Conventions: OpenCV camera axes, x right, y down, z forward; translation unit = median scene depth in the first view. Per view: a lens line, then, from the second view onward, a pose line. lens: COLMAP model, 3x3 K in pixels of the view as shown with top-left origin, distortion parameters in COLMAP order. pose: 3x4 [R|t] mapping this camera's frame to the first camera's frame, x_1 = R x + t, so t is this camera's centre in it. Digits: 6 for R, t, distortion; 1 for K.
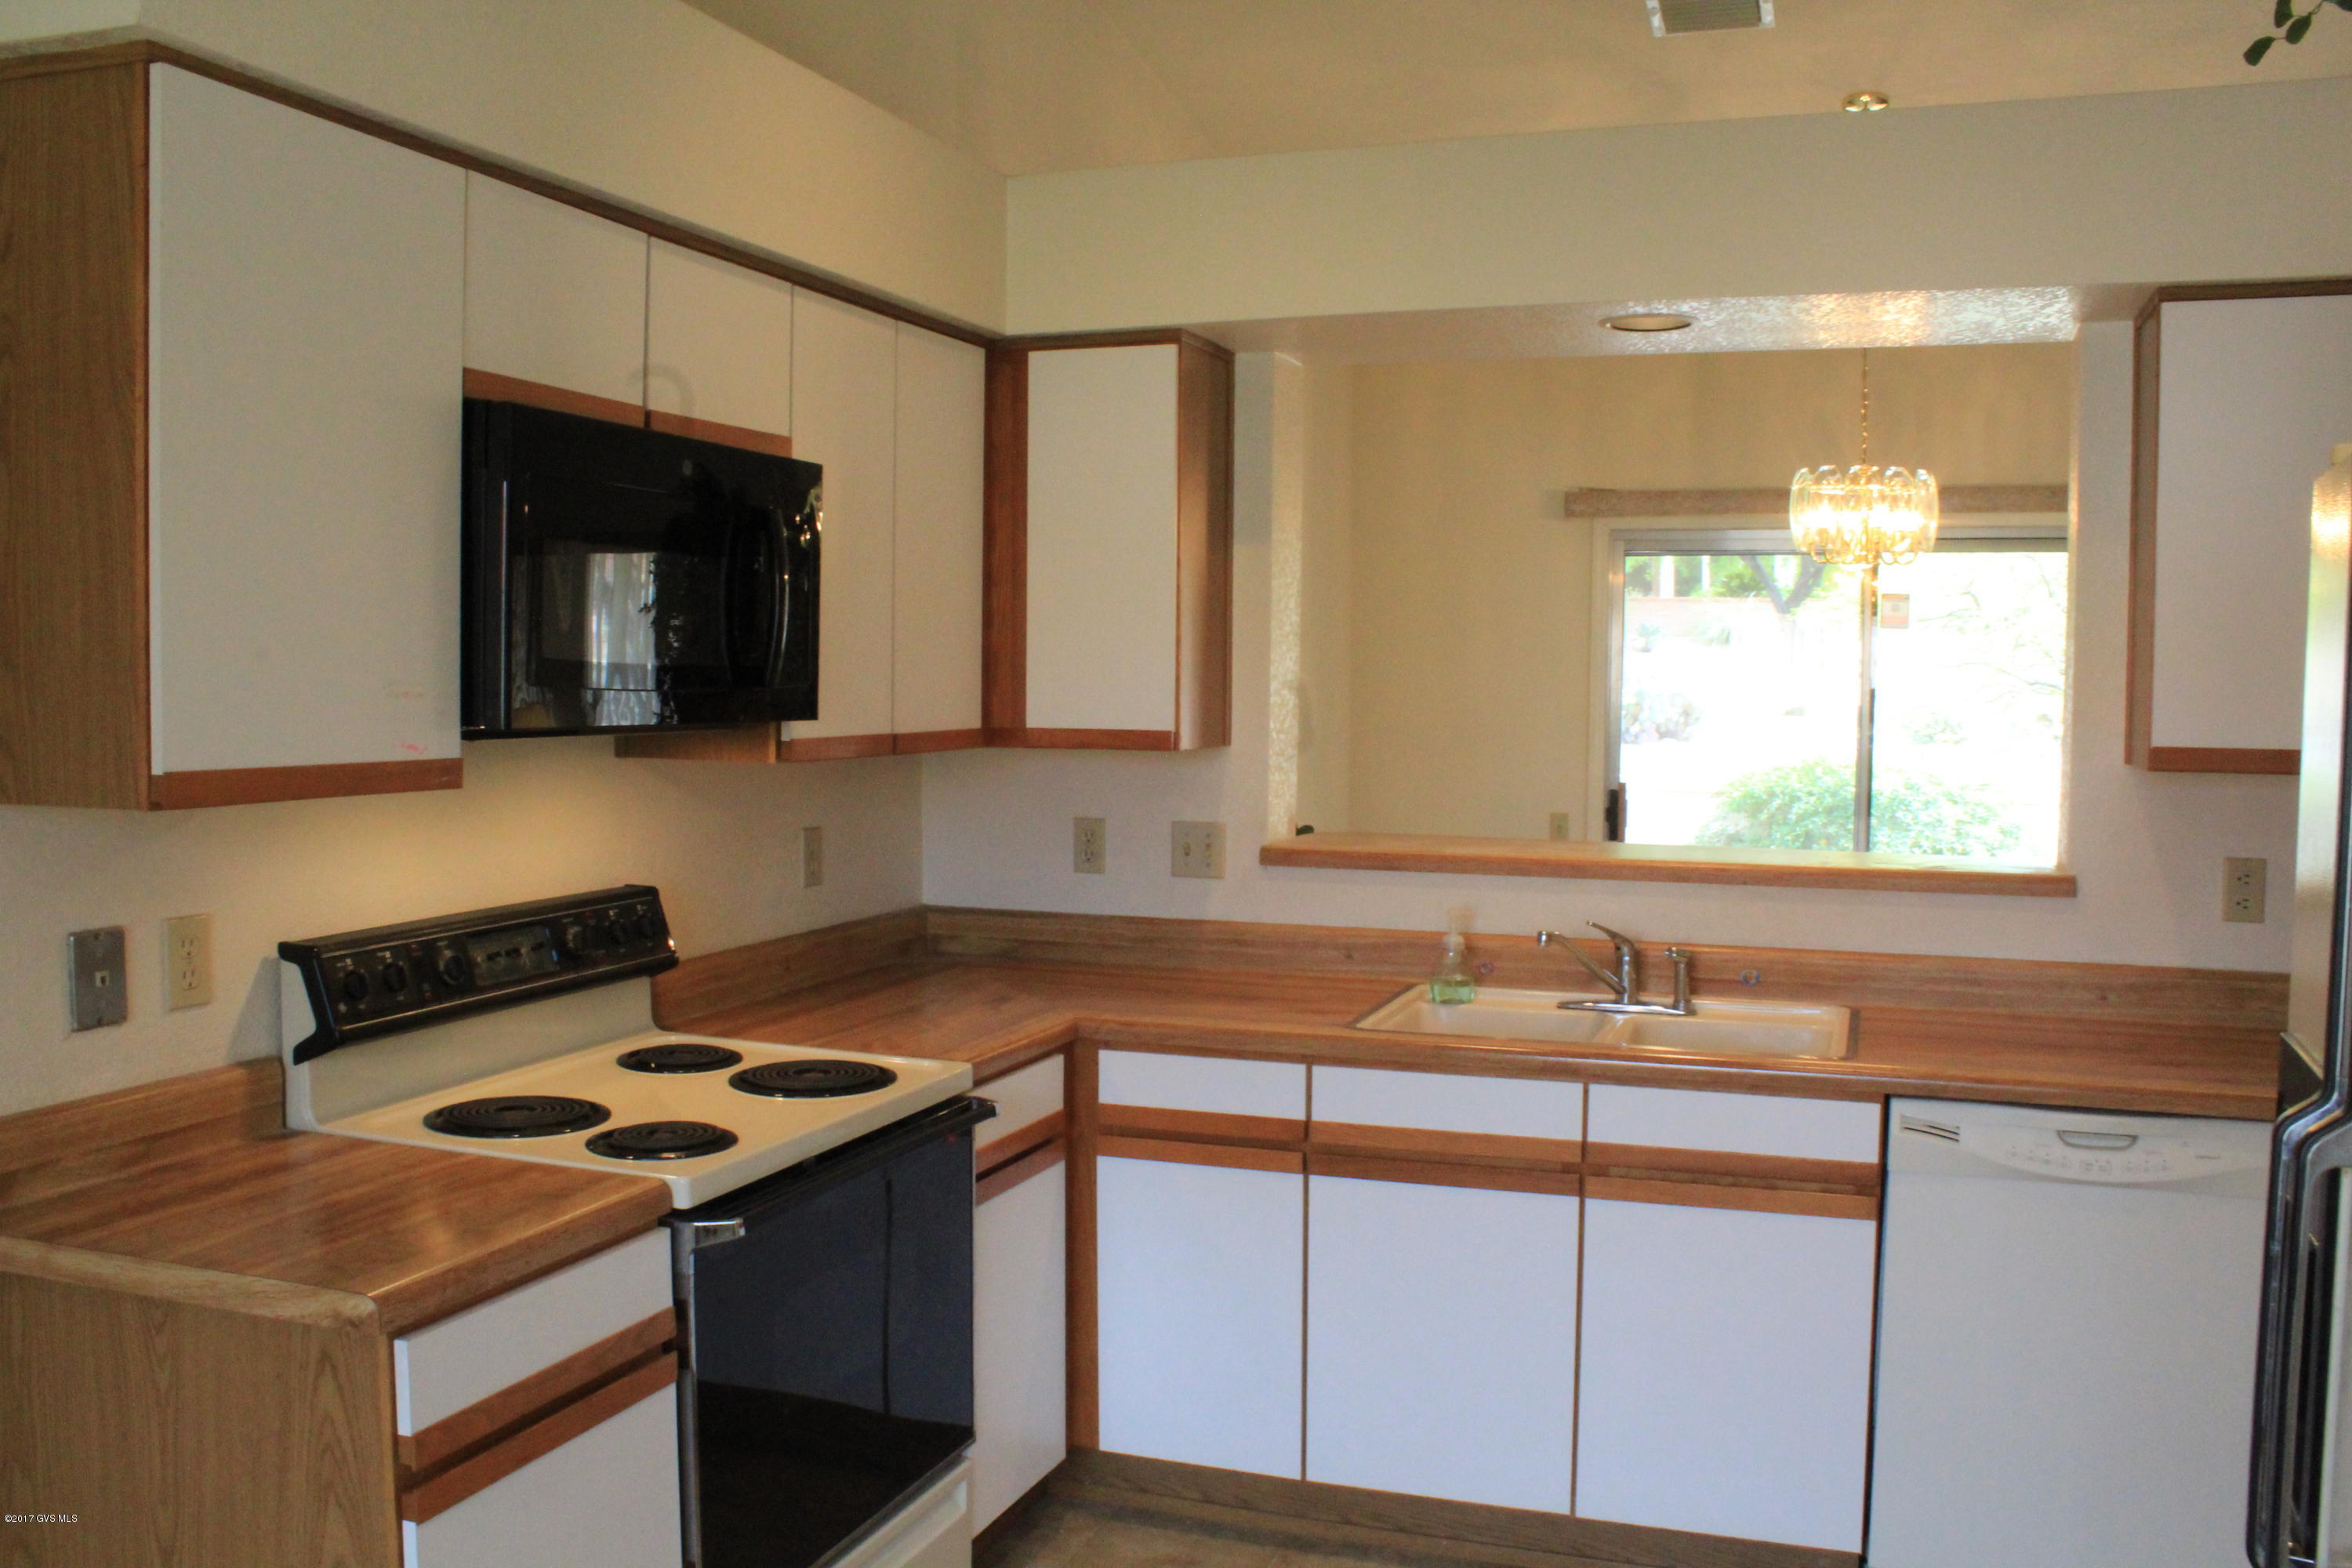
lens RADIAL K [[1976.3, 0, 1185.1], [0, 1976.3, 784.2], [0, 0, 1]] dist [-0.115255, 0.004225]
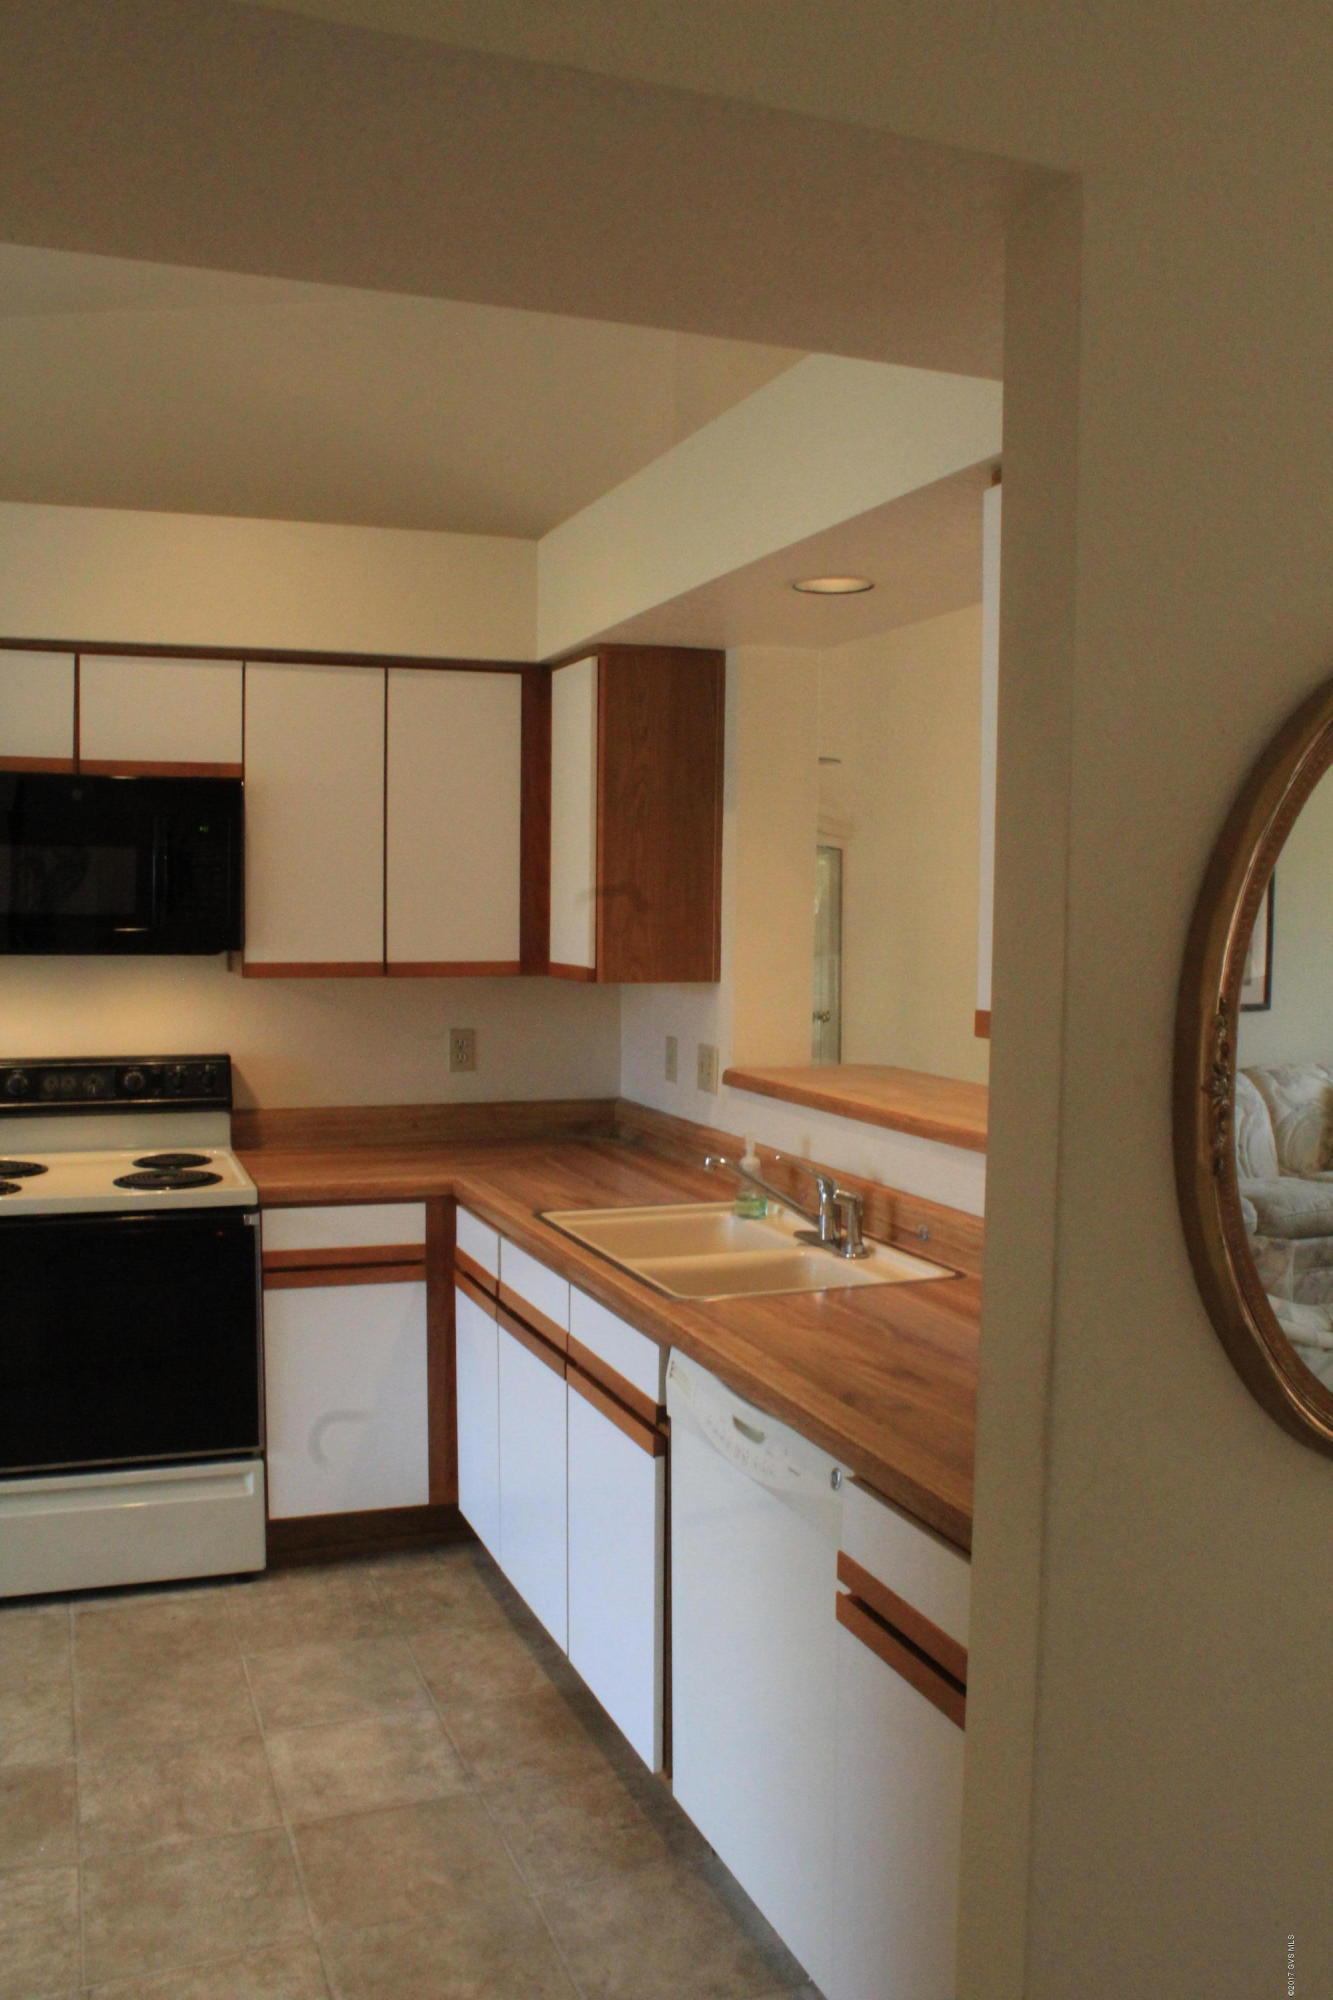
lens RADIAL K [[1680.6, 0, 666.6], [0, 1680.6, 1004.1], [0, 0, 1]] dist [-0.115255, 0.004225]
pose [[0.639472, 0.042740, -0.767625, 0.850794], [-0.046762, 0.998767, 0.016654, -0.023368], [0.767391, 0.025246, 0.640683, 0.363607]]
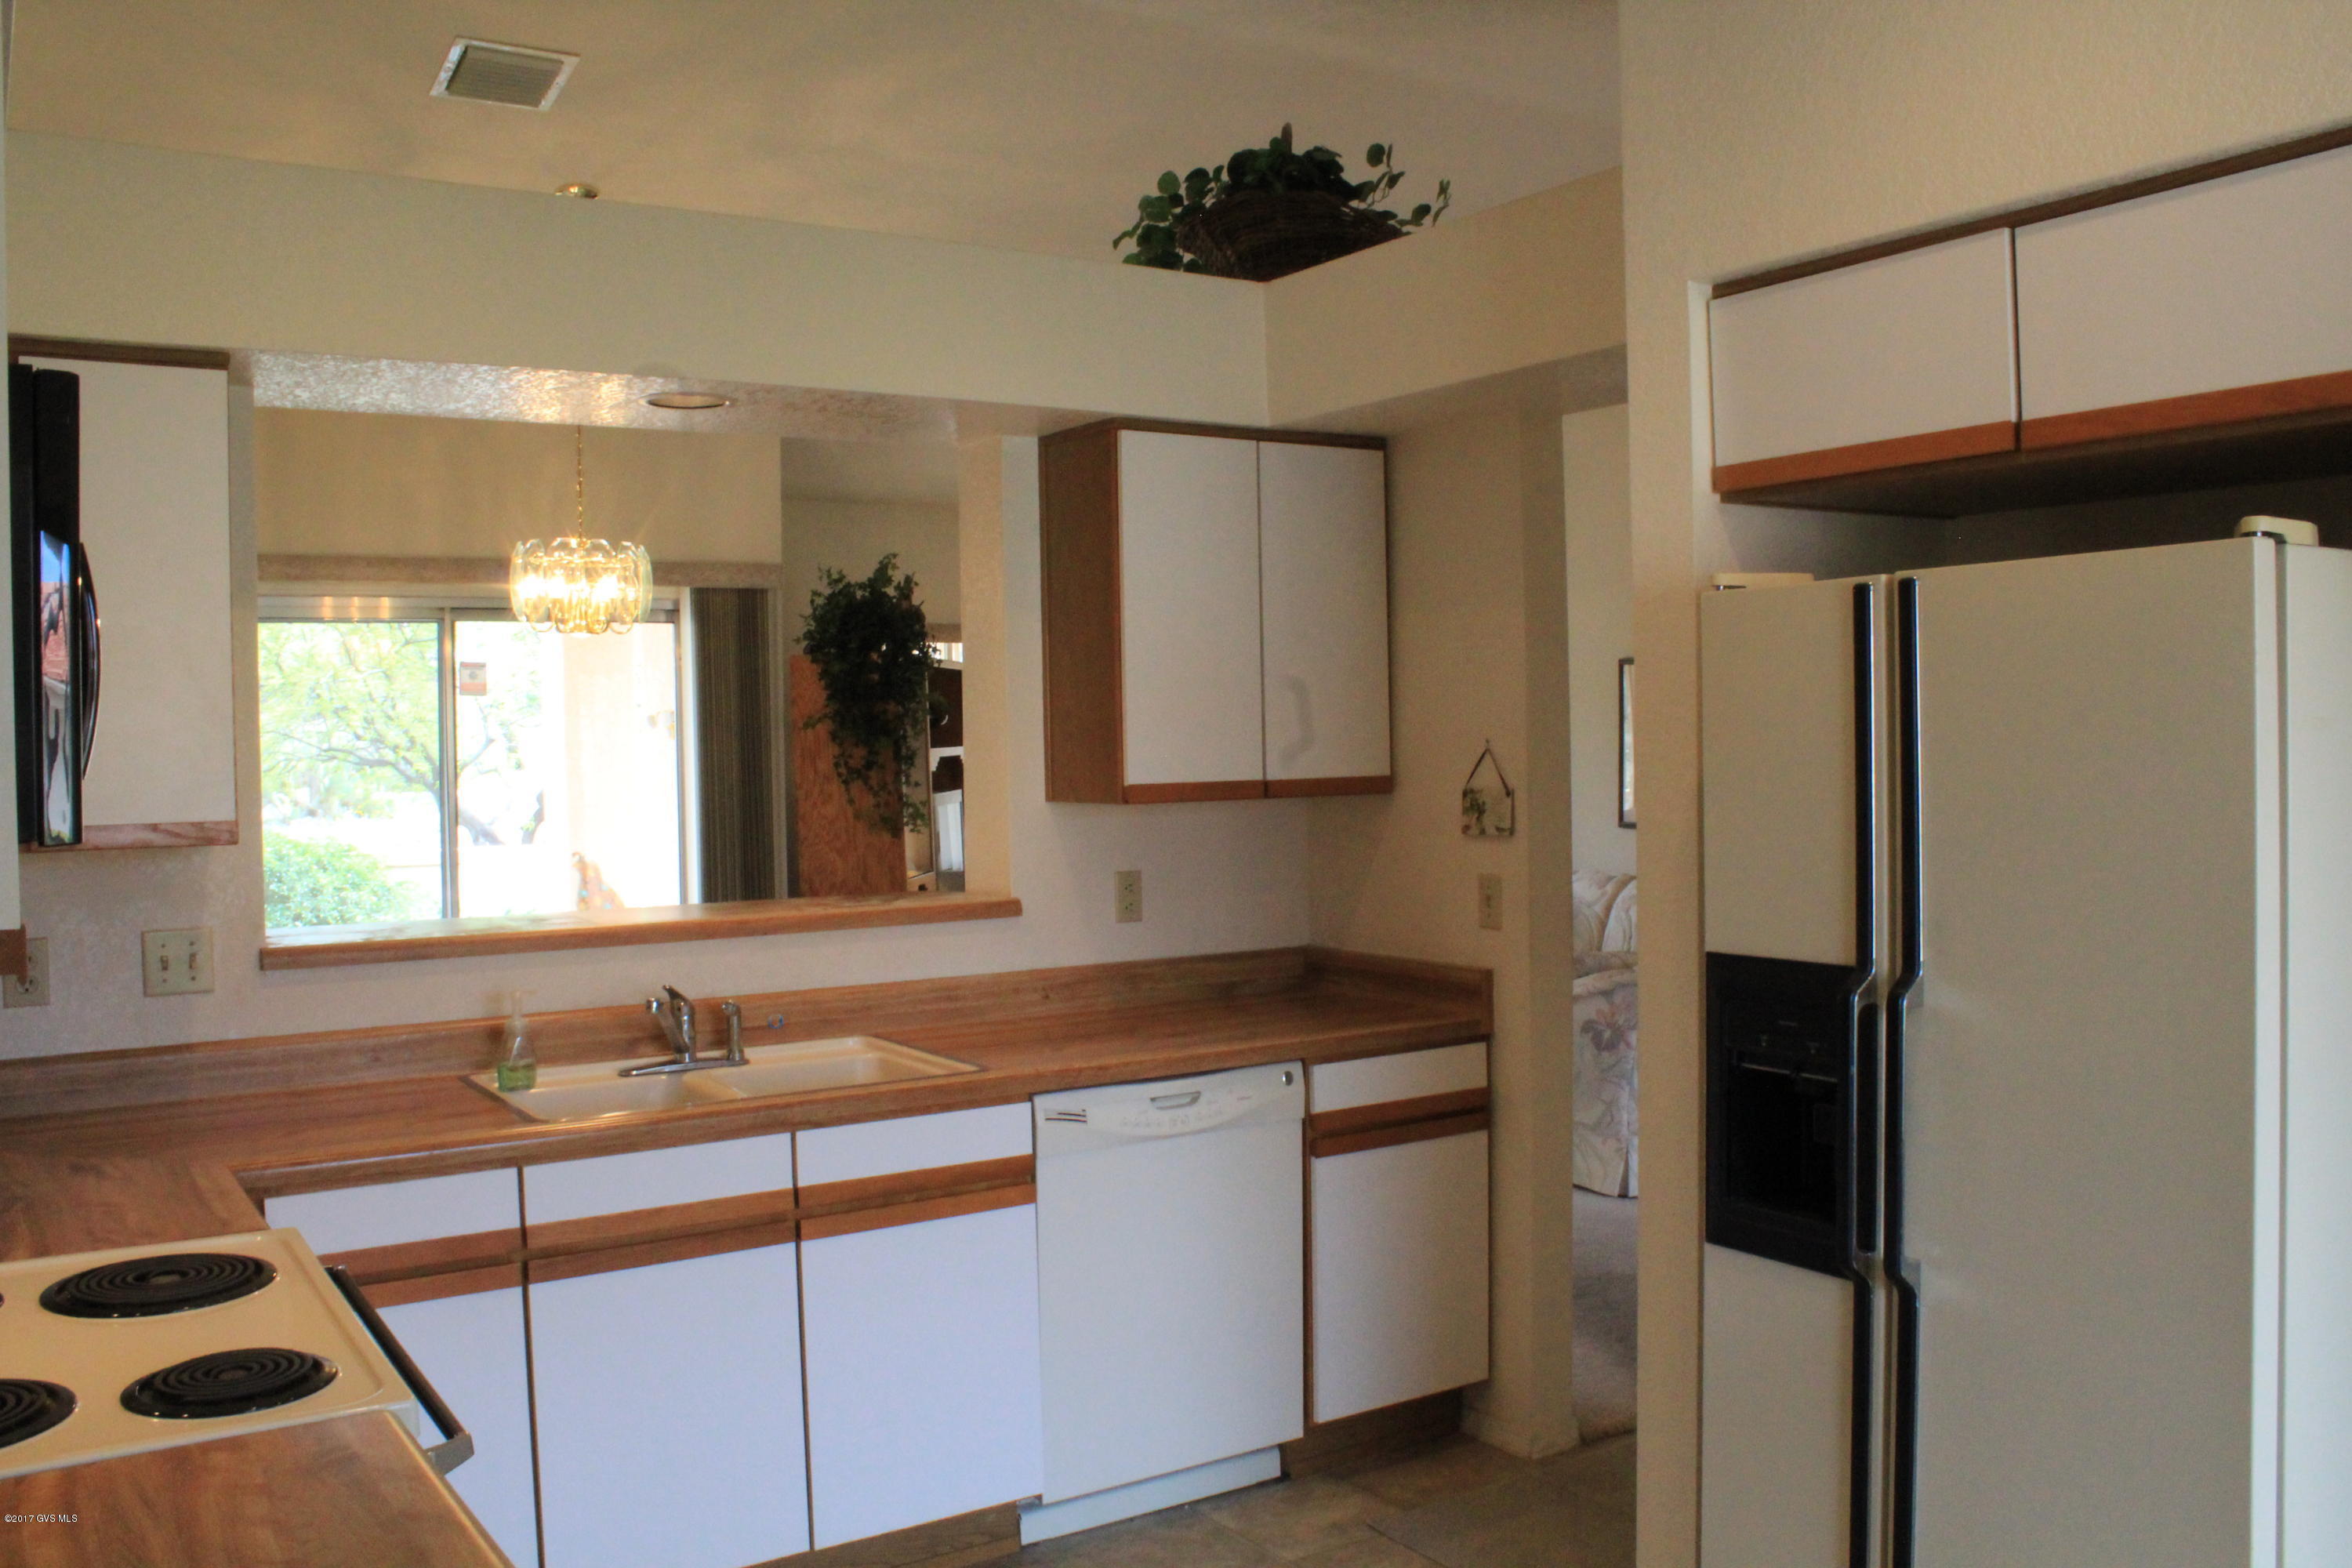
lens RADIAL K [[1976.3, 0, 1179.9], [0, 1976.3, 782.6], [0, 0, 1]] dist [-0.115255, 0.004225]
pose [[0.617688, -0.042868, 0.785254, -0.416209], [0.070506, 0.997511, -0.001005, -0.014601], [-0.783256, 0.055986, 0.619173, 0.160444]]
